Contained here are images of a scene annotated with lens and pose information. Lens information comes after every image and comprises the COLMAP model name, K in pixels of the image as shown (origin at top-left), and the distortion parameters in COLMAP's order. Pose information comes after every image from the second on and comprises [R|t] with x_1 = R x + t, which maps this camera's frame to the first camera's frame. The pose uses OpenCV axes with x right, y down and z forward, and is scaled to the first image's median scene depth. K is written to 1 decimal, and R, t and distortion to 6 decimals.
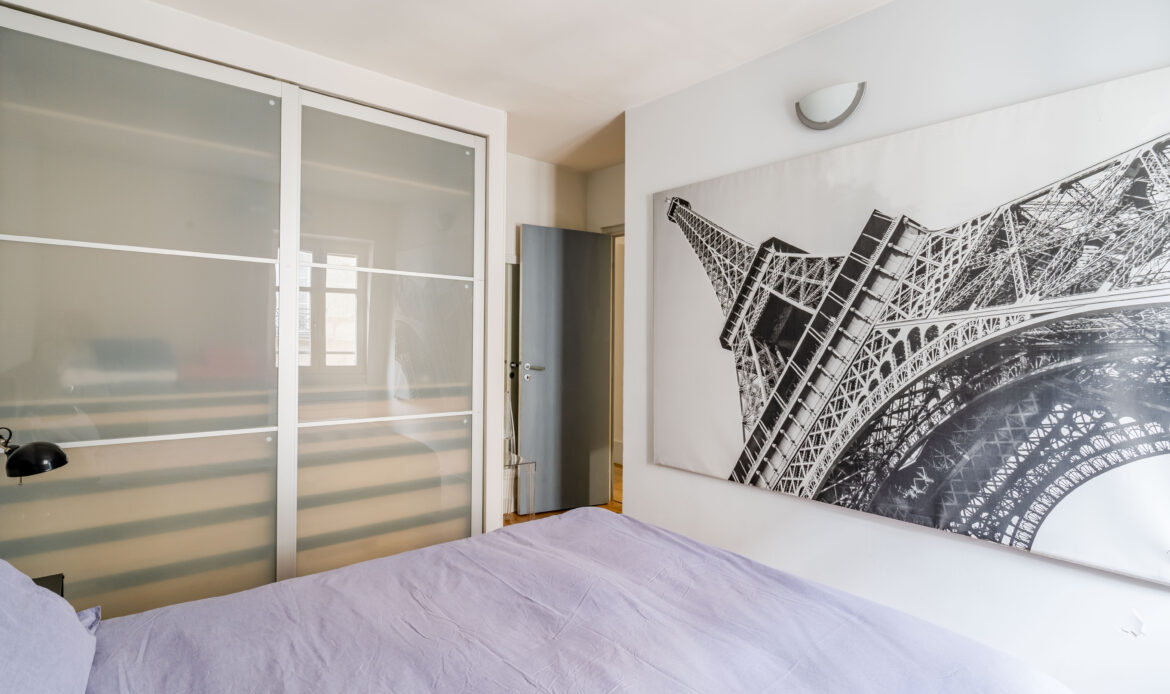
lens RADIAL K [[583.6, 0, 587.4], [0, 583.6, 335.9], [0, 0, 1]] dist [-0.000567, -0.000616]
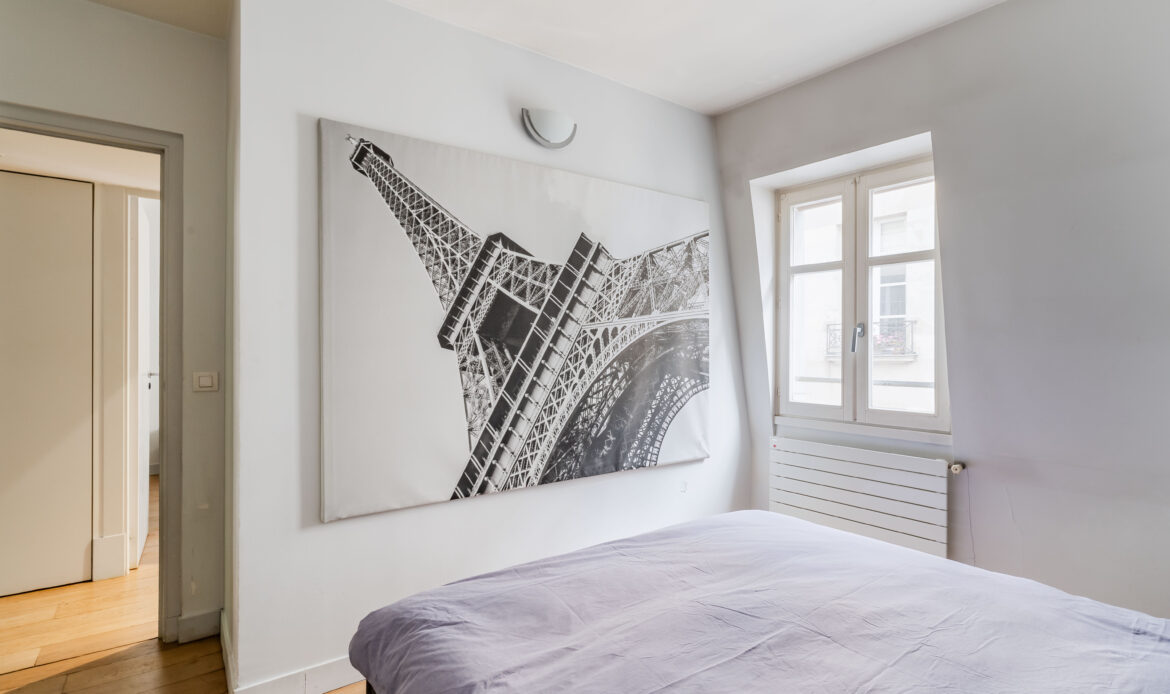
lens RADIAL K [[561.8, 0, 580.6], [0, 561.8, 343.7], [0, 0, 1]] dist [-0.001554, 0.000714]
pose [[0.078960, -0.009462, 0.996833, -0.708218], [-0.002530, 0.999950, 0.009692, 0.008541], [-0.996875, -0.003287, 0.078932, 0.921031]]
